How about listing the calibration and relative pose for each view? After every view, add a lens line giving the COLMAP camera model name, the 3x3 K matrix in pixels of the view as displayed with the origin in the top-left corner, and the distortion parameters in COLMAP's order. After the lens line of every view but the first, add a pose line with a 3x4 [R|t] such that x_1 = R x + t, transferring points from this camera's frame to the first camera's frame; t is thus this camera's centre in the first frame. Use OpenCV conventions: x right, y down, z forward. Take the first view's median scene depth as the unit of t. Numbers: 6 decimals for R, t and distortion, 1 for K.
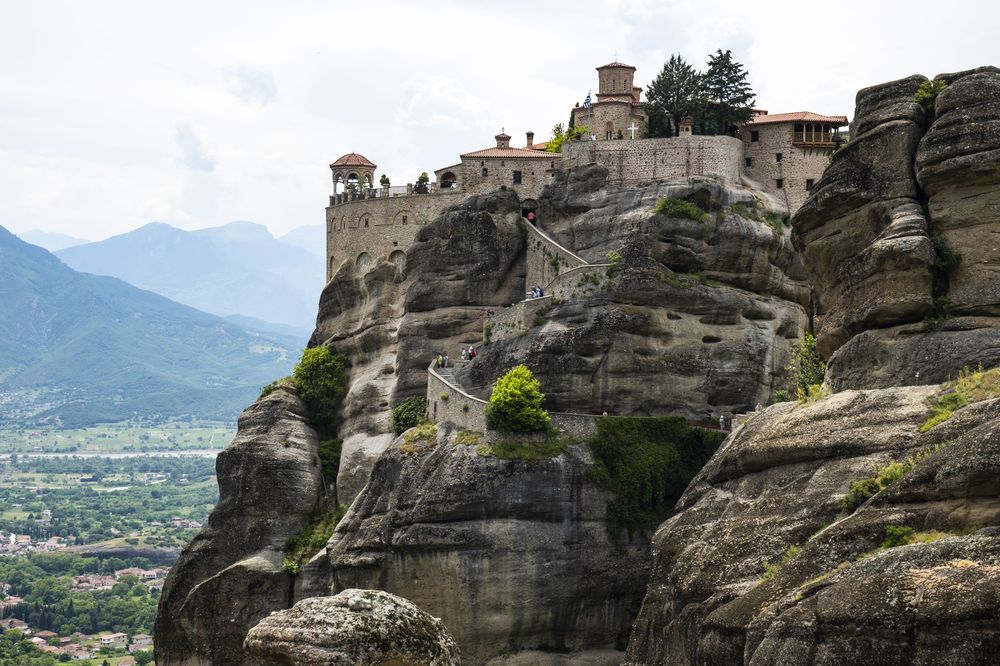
lens RADIAL K [[1594.7, 0, 516.7], [0, 1594.7, 279.7], [0, 0, 1]] dist [-0.004413, 0.000000]
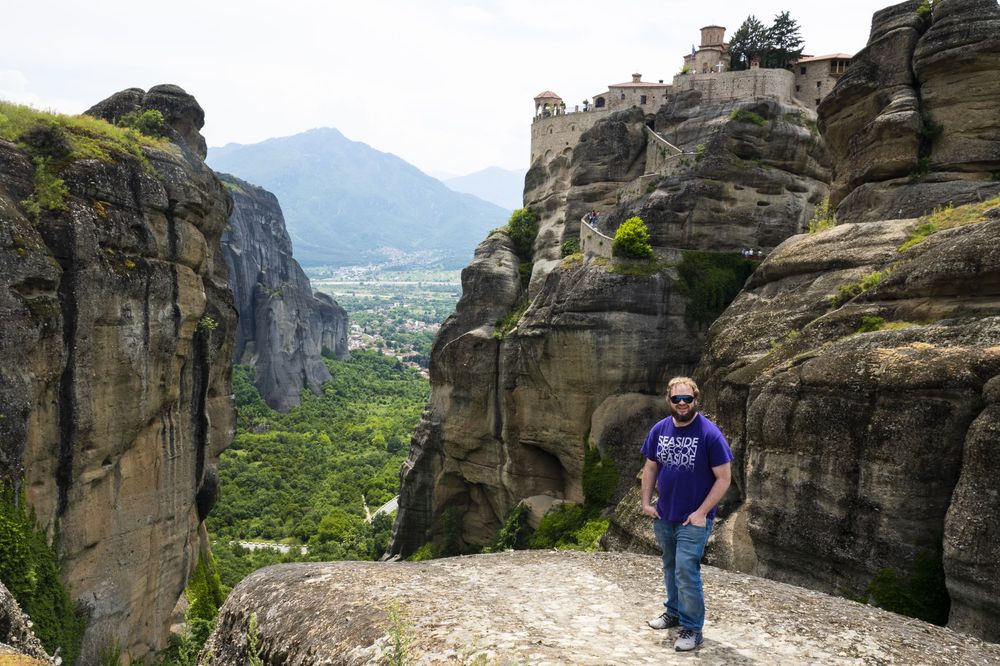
lens RADIAL K [[808.0, 0, 506.9], [0, 808.0, 328.6], [0, 0, 1]] dist [-0.022174, -0.007740]
pose [[0.975519, 0.048802, -0.214431, 0.054531], [-0.015317, 0.987776, 0.155125, 0.040925], [0.219380, -0.148043, 0.964342, 0.181274]]
